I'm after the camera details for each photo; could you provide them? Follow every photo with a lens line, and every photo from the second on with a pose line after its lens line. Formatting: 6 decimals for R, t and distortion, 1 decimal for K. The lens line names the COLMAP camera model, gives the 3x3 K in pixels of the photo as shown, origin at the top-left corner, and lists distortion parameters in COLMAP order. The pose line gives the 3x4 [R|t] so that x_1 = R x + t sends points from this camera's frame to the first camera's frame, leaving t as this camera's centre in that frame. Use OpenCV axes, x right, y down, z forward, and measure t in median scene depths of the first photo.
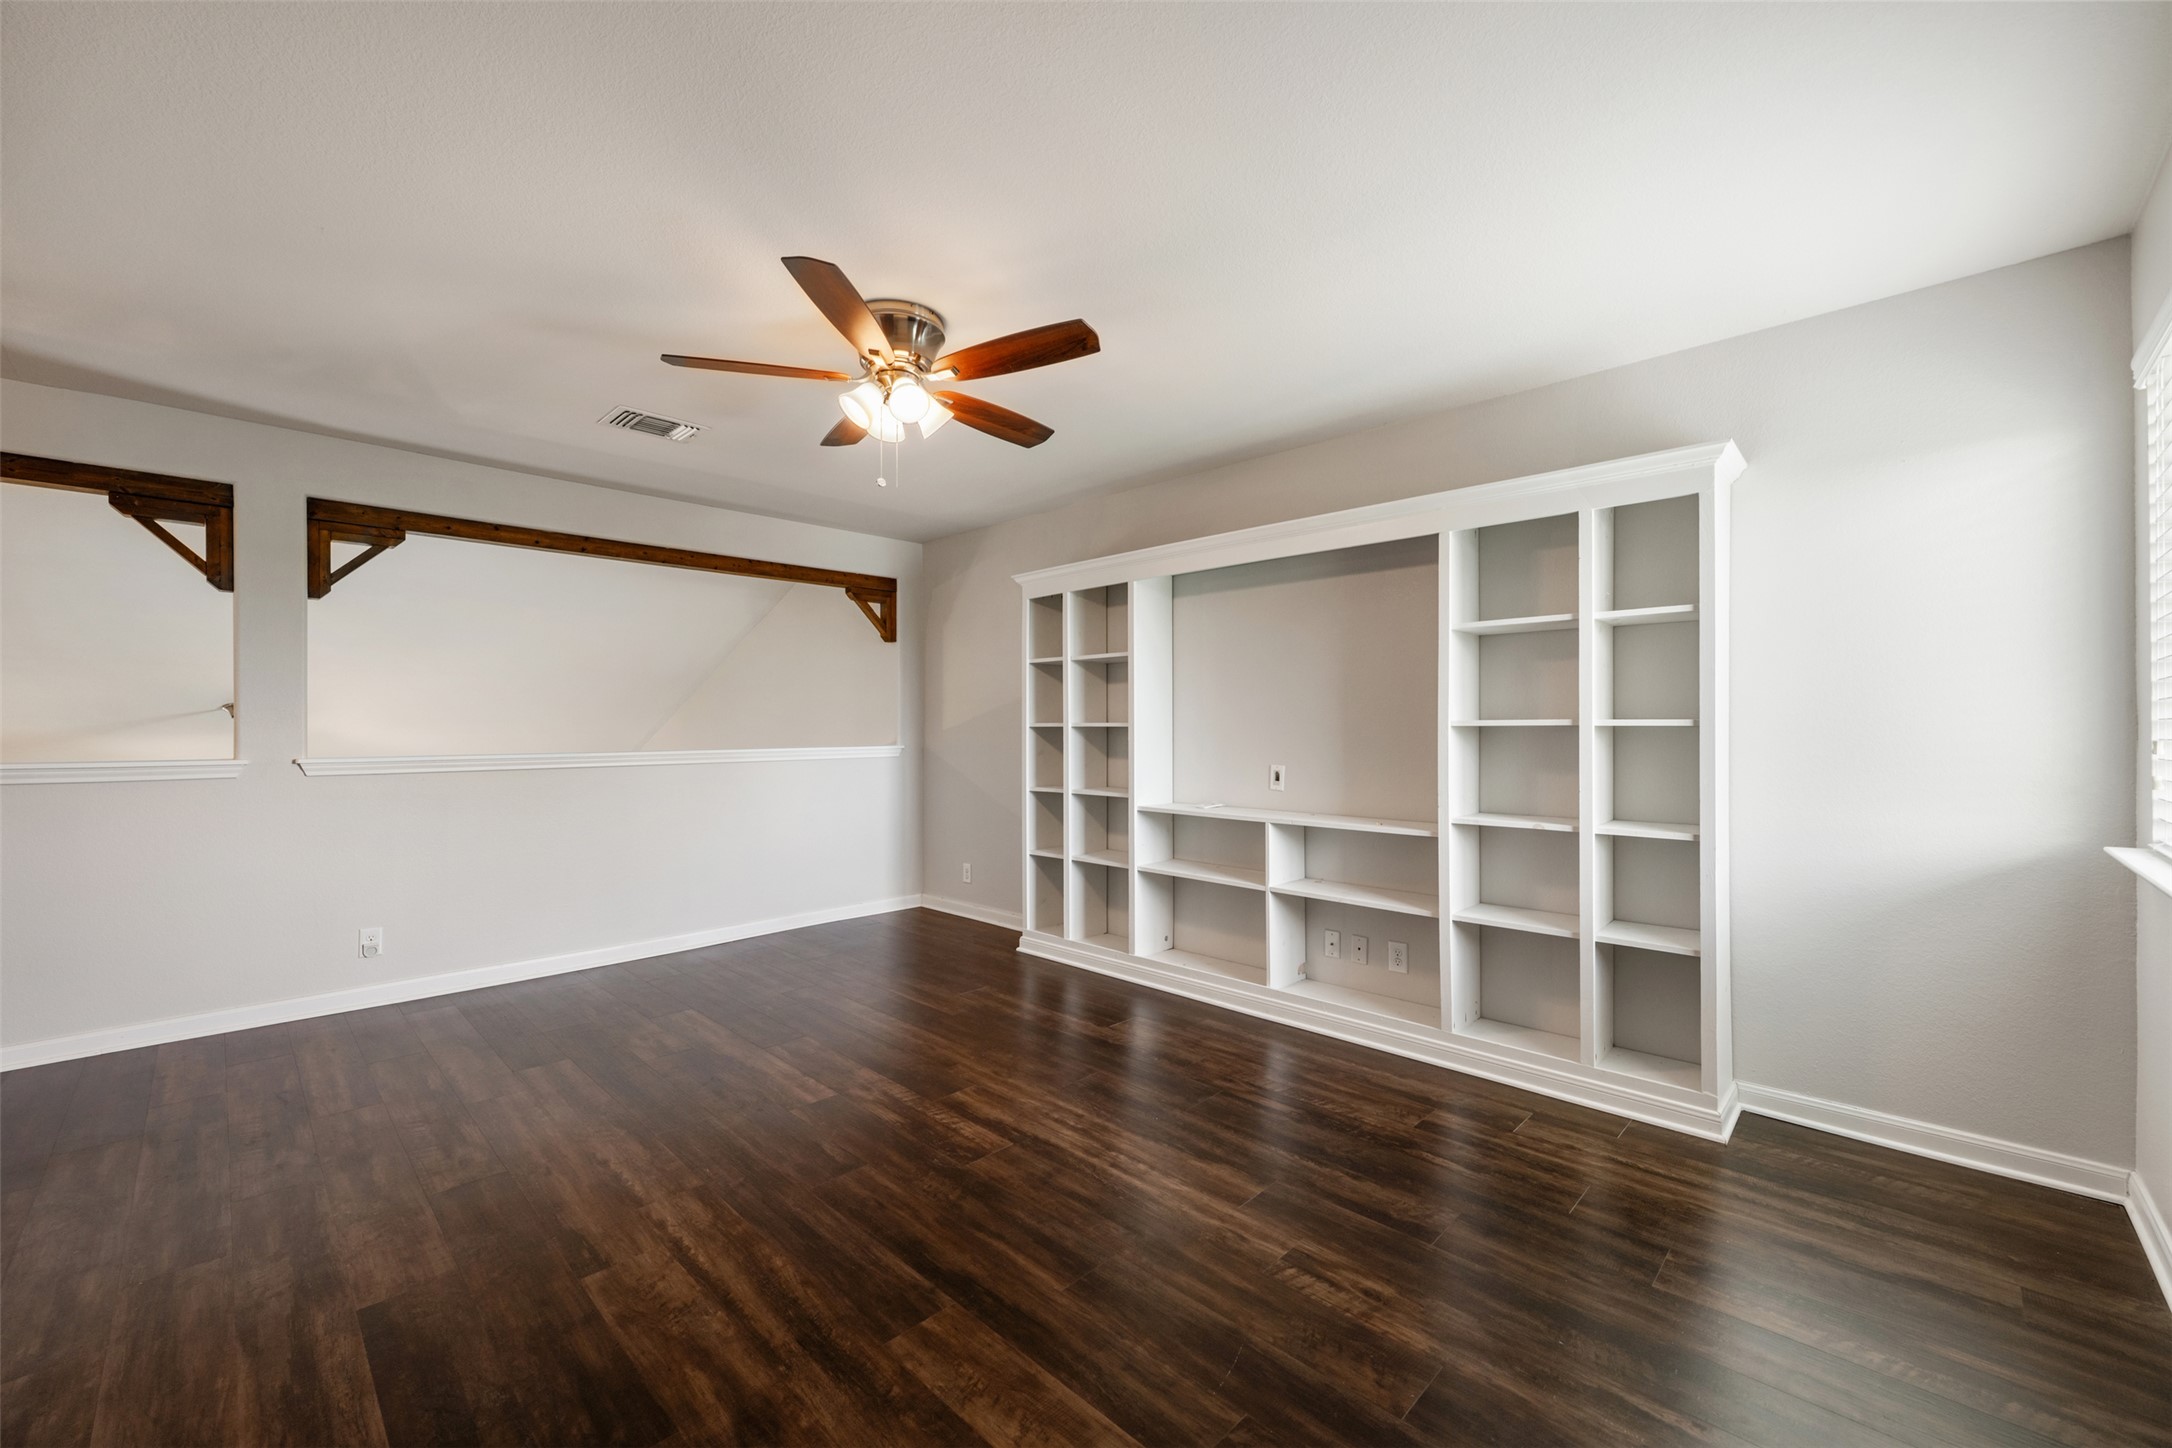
lens RADIAL K [[859.8, 0, 1082.6], [0, 859.8, 728.5], [0, 0, 1]] dist [-0.001909, 0.000229]
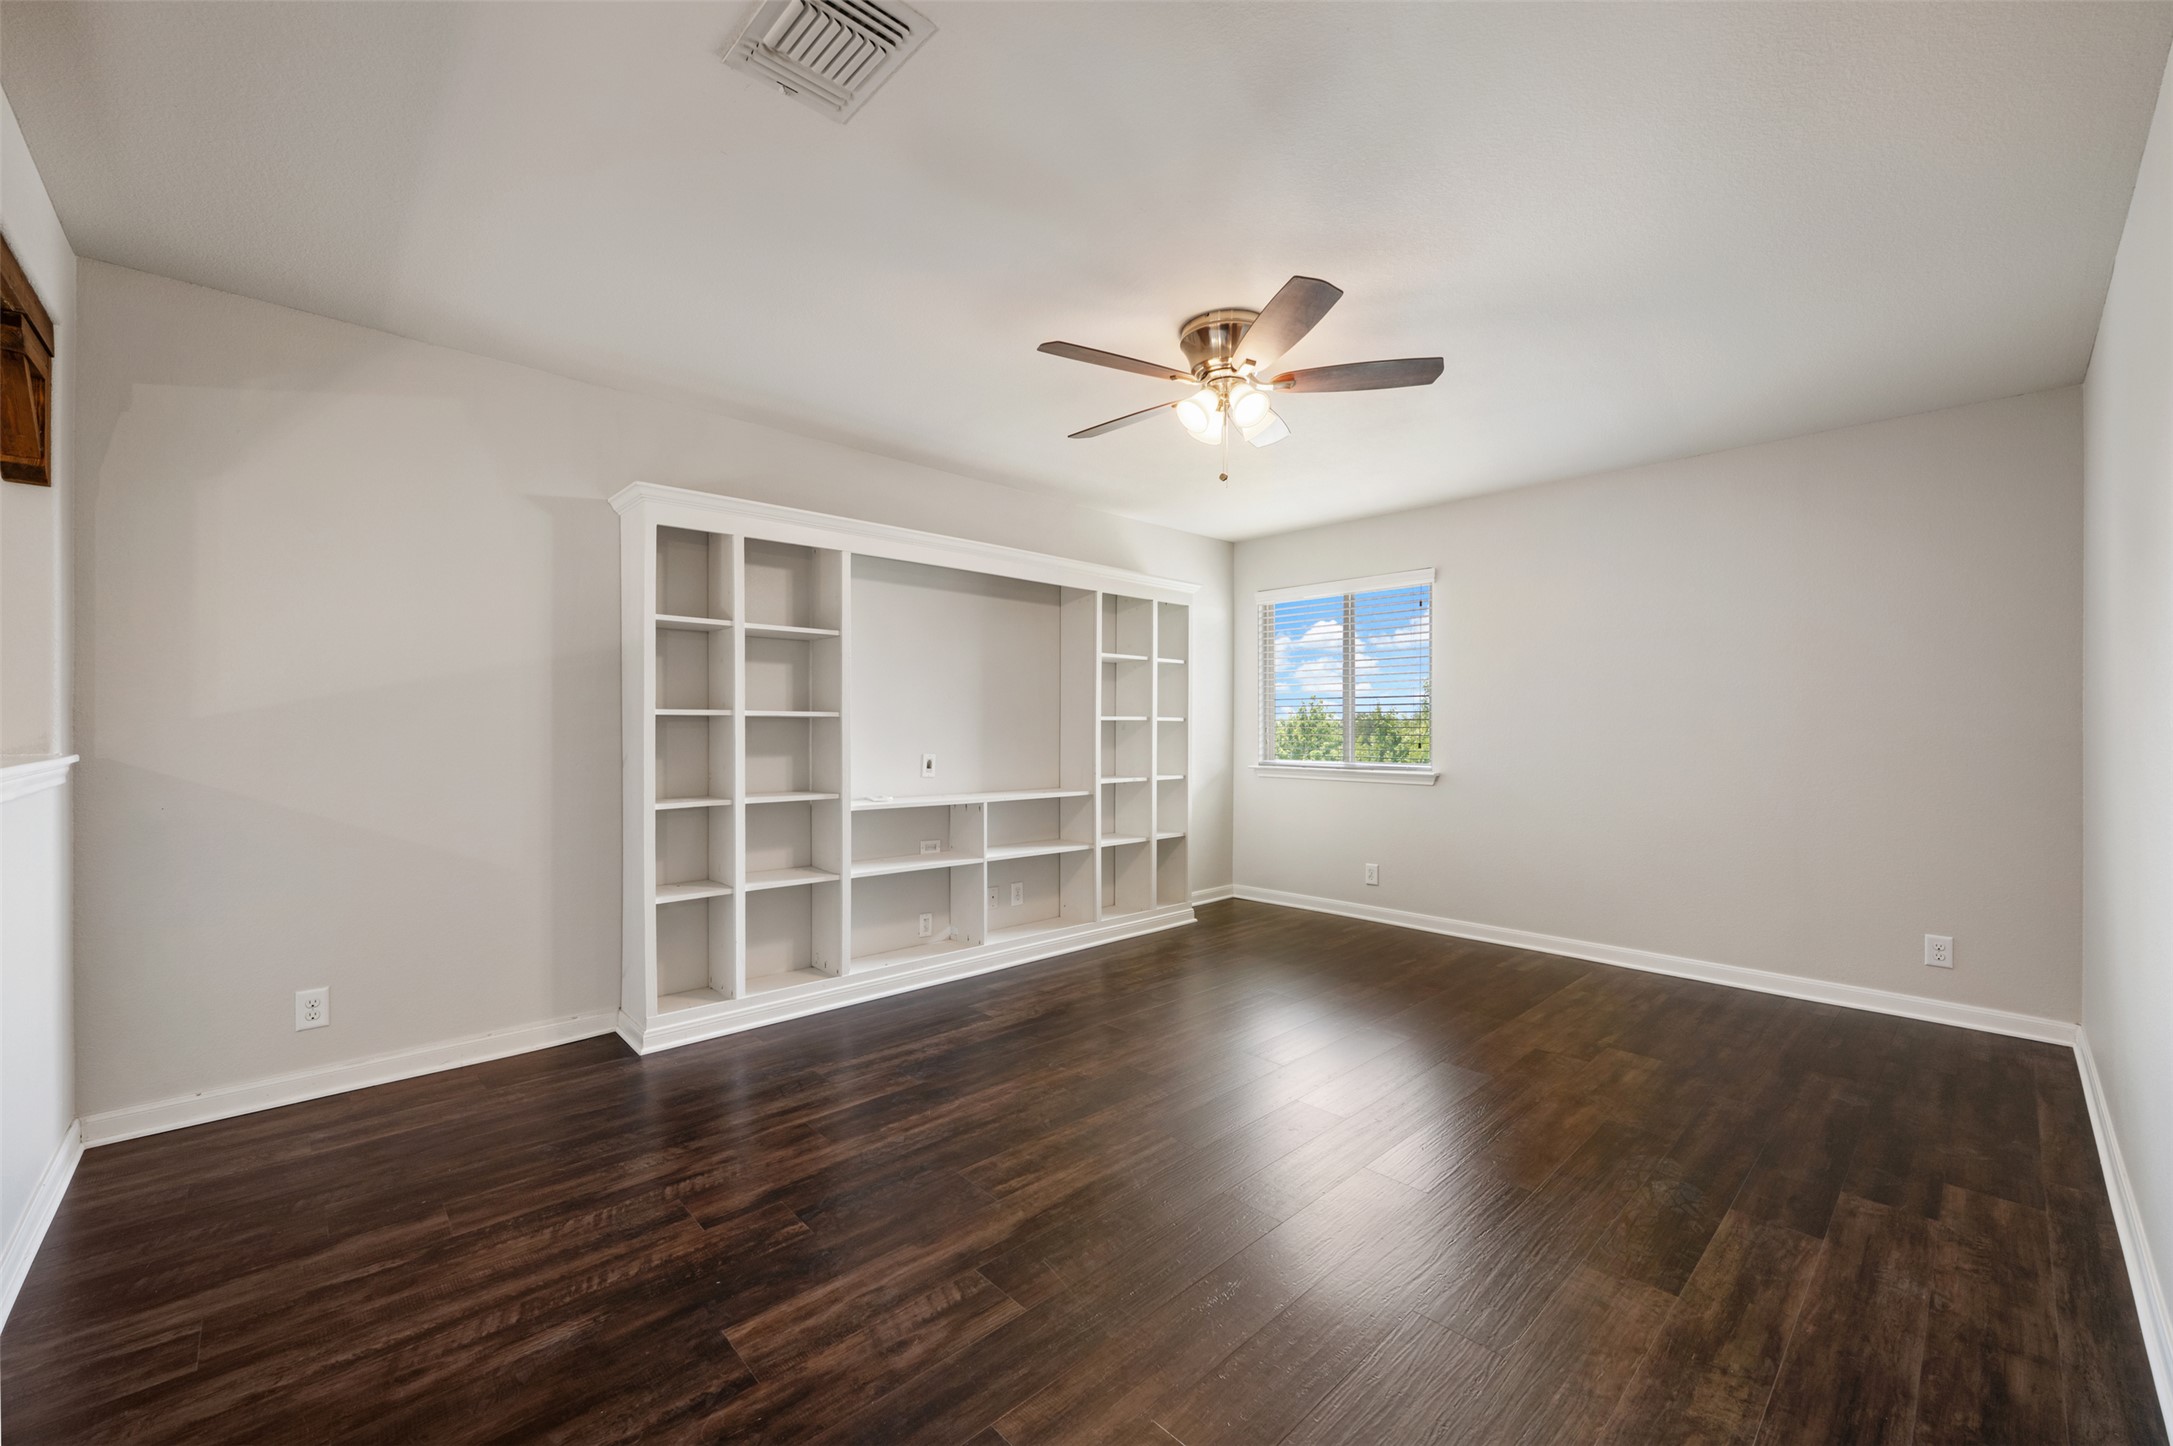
lens RADIAL K [[858.7, 0, 1087.0], [0, 858.7, 728.9], [0, 0, 1]] dist [-0.000613, 0.000188]
pose [[0.042036, -0.001299, 0.999115, -1.302823], [0.000942, 0.999999, 0.001260, 0.014331], [-0.999116, 0.000889, 0.042037, 1.145418]]
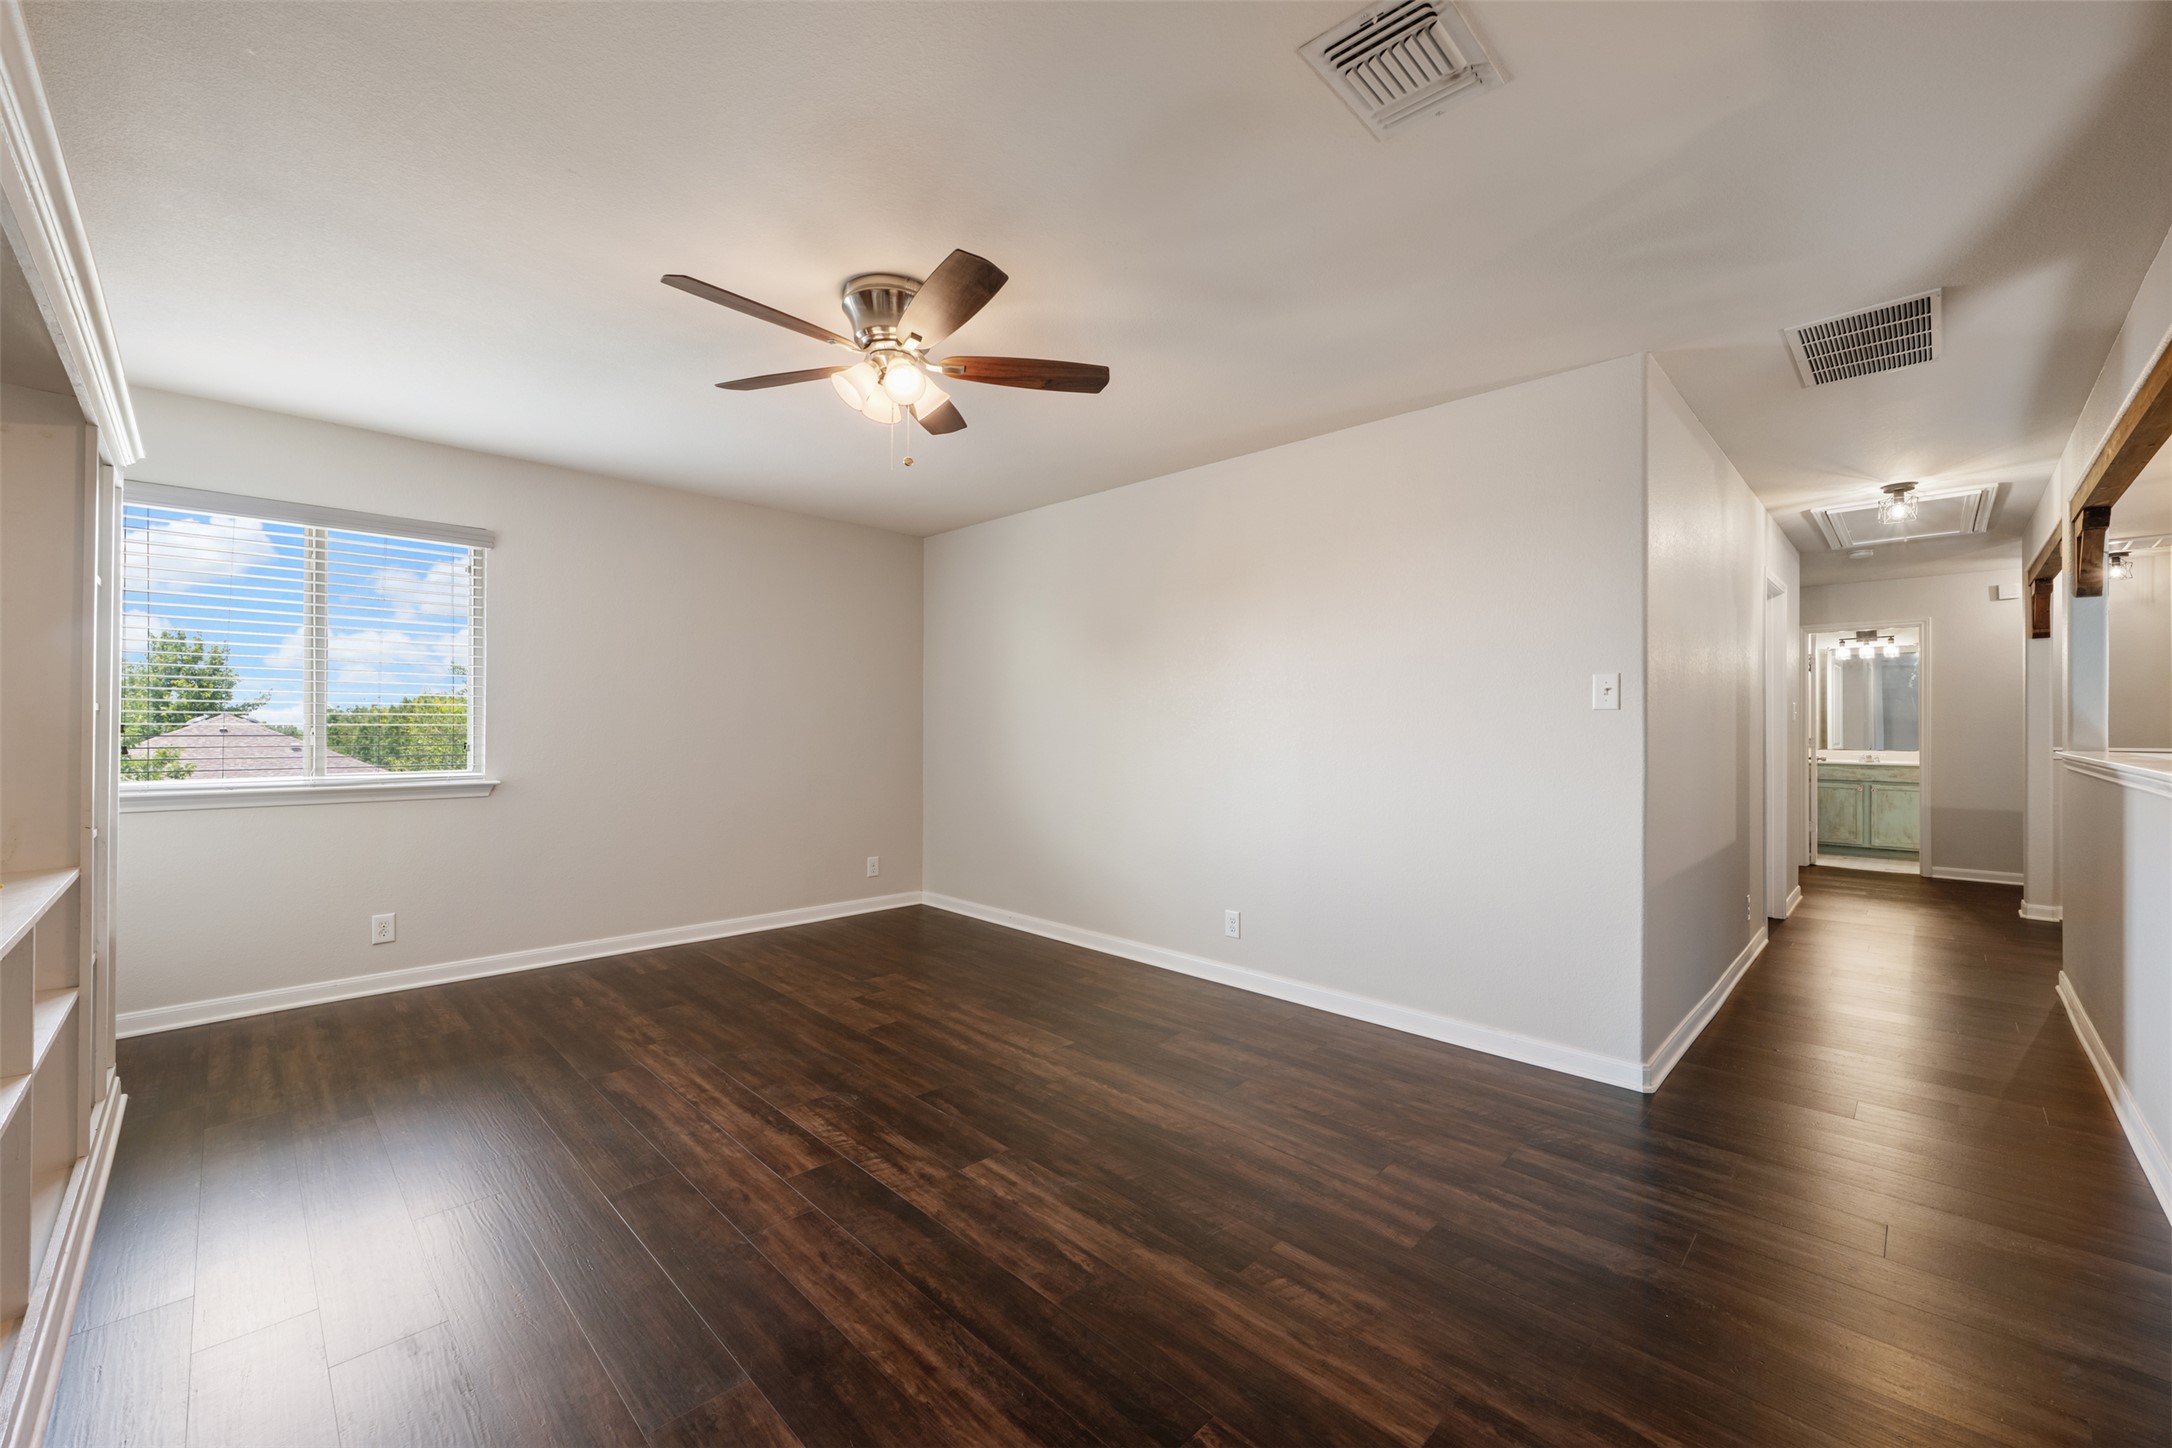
lens RADIAL K [[859.8, 0, 1073.6], [0, 859.8, 723.9], [0, 0, 1]] dist [-0.001909, 0.000229]
pose [[-0.999852, -0.003836, 0.016752, -0.448608], [-0.003872, 0.999990, -0.002067, 0.009228], [-0.016744, -0.002132, -0.999858, 2.005817]]
